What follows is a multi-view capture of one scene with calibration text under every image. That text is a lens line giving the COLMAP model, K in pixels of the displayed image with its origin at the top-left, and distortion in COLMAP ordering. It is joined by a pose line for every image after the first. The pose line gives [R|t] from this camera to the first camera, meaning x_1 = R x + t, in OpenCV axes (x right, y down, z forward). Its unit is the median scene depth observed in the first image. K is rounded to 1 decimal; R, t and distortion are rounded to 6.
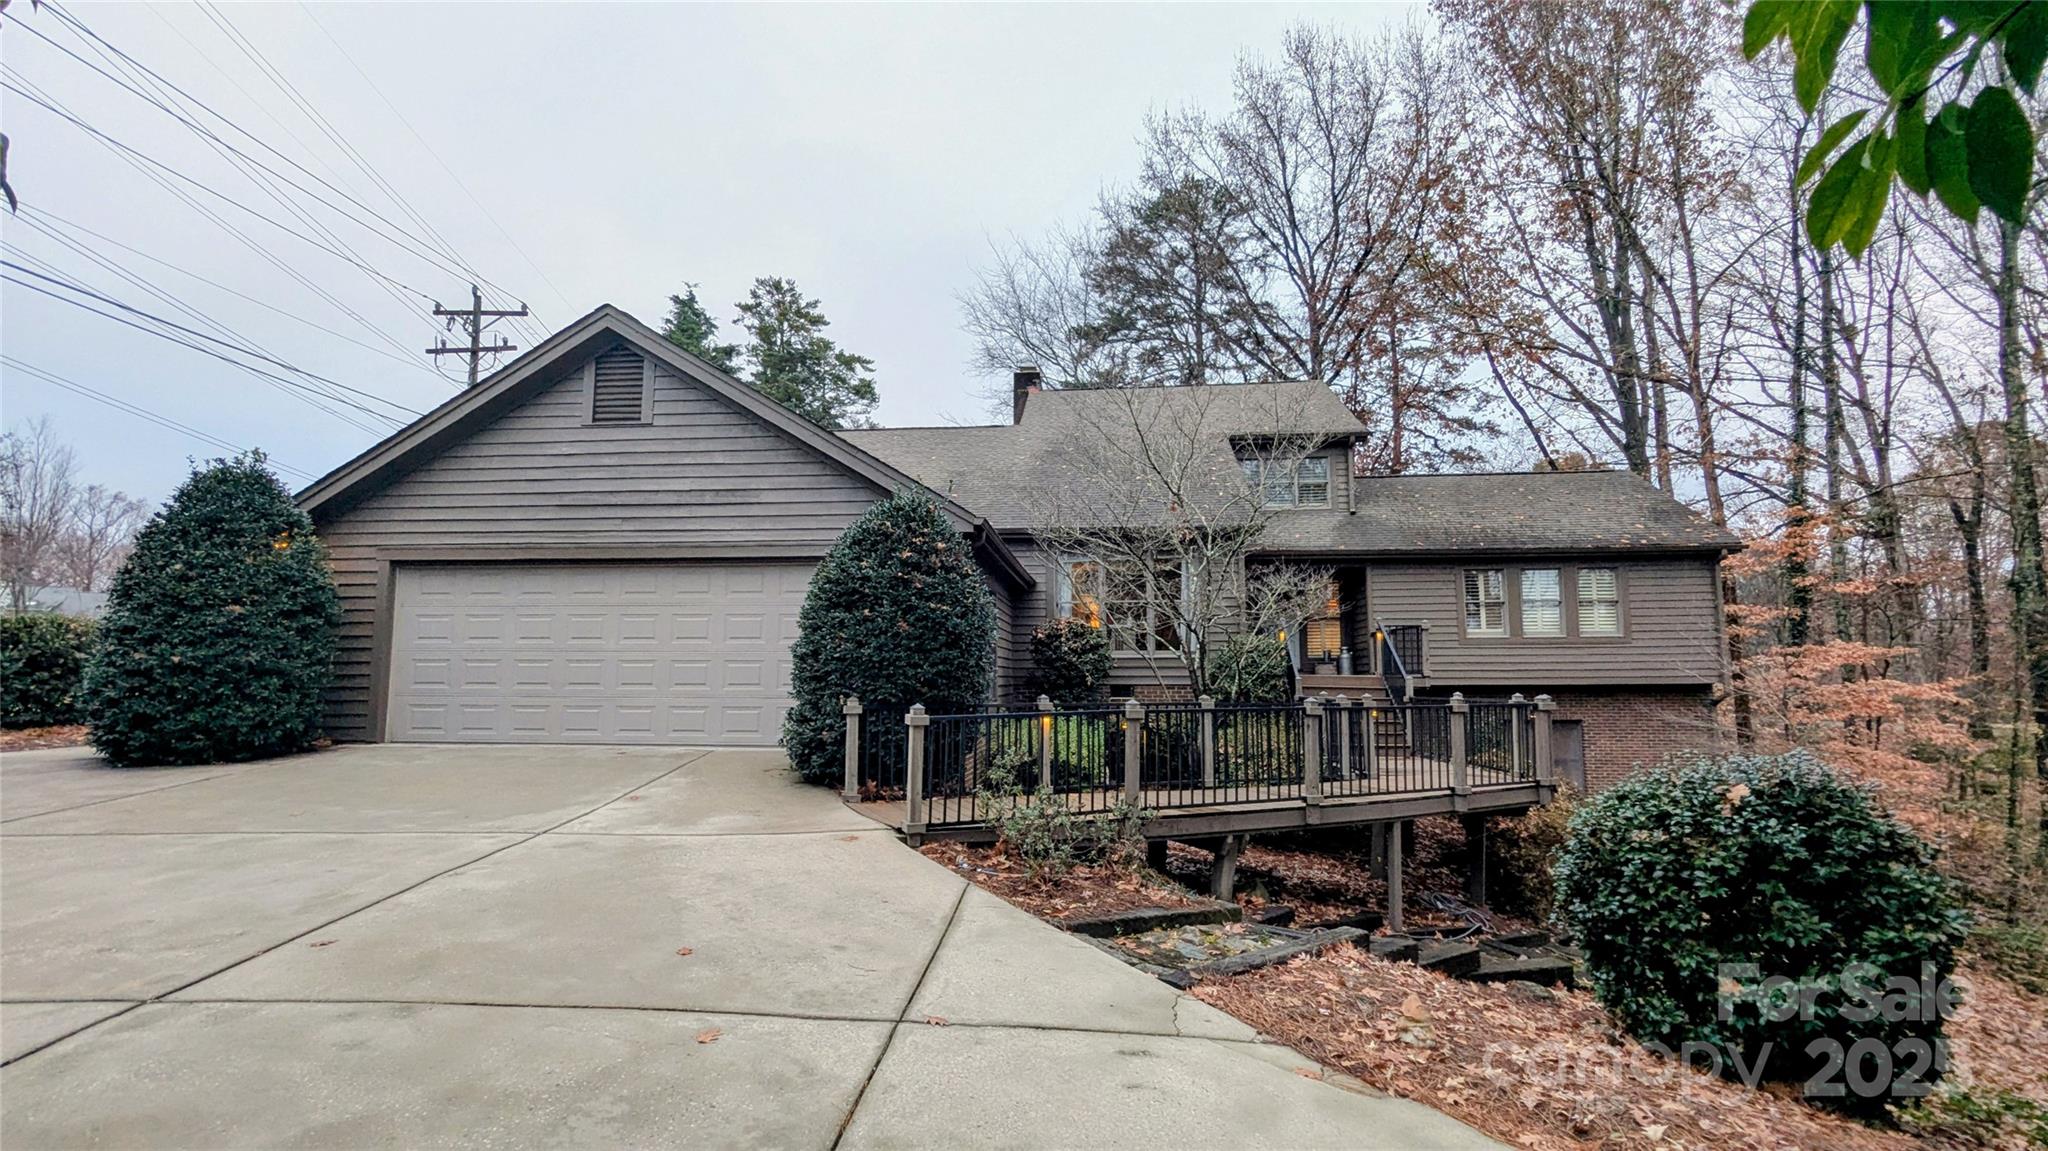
lens RADIAL K [[969.9, 0, 1015.6], [0, 969.9, 577.2], [0, 0, 1]] dist [-0.002875, -0.000278]
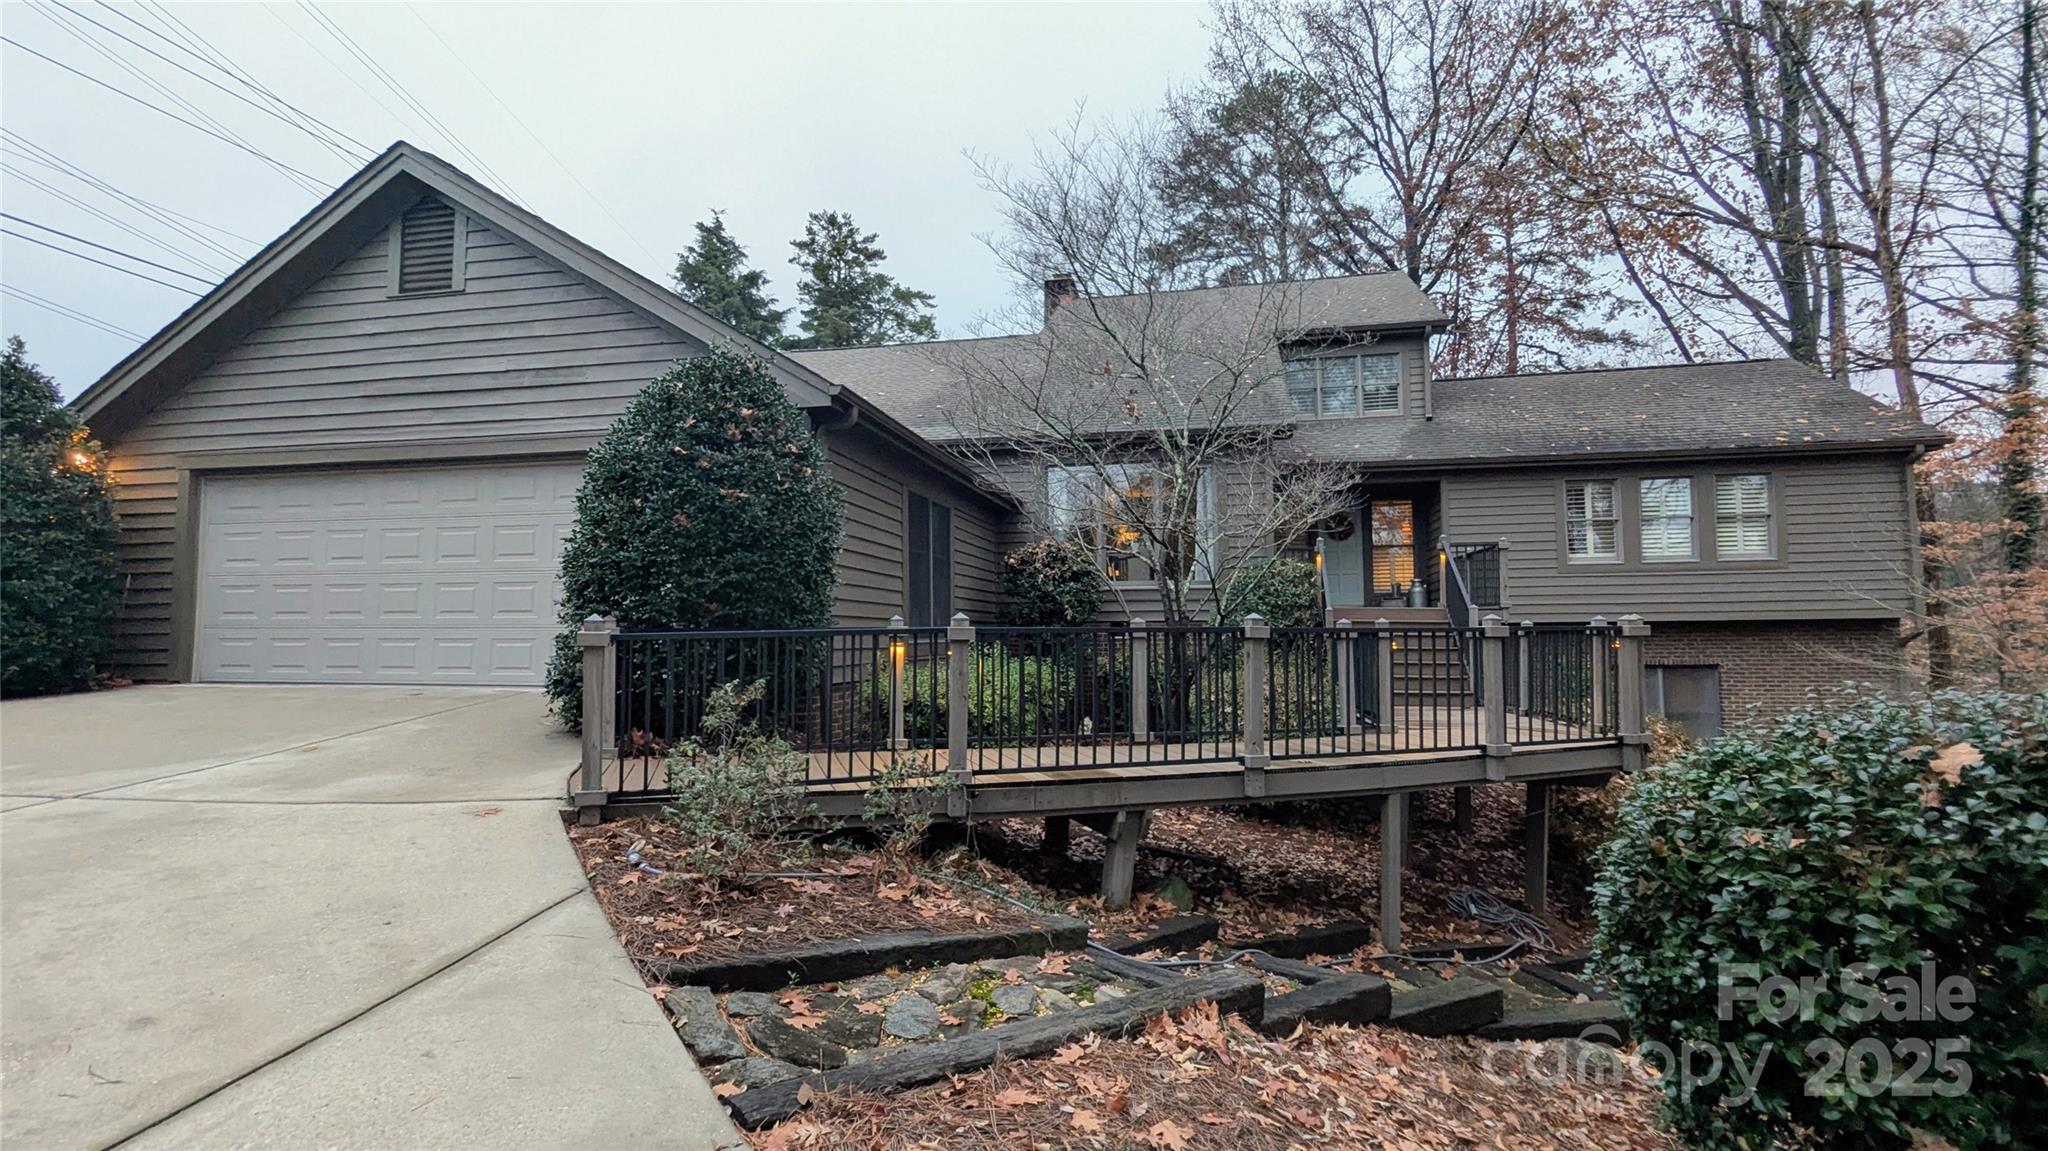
lens RADIAL K [[969.9, 0, 1012.9], [0, 969.9, 577.1], [0, 0, 1]] dist [-0.002875, -0.000278]
pose [[0.992908, -0.011762, -0.118302, 0.156814], [0.017050, 0.998895, 0.043789, 0.047777], [0.117656, -0.045495, 0.992012, 0.219245]]
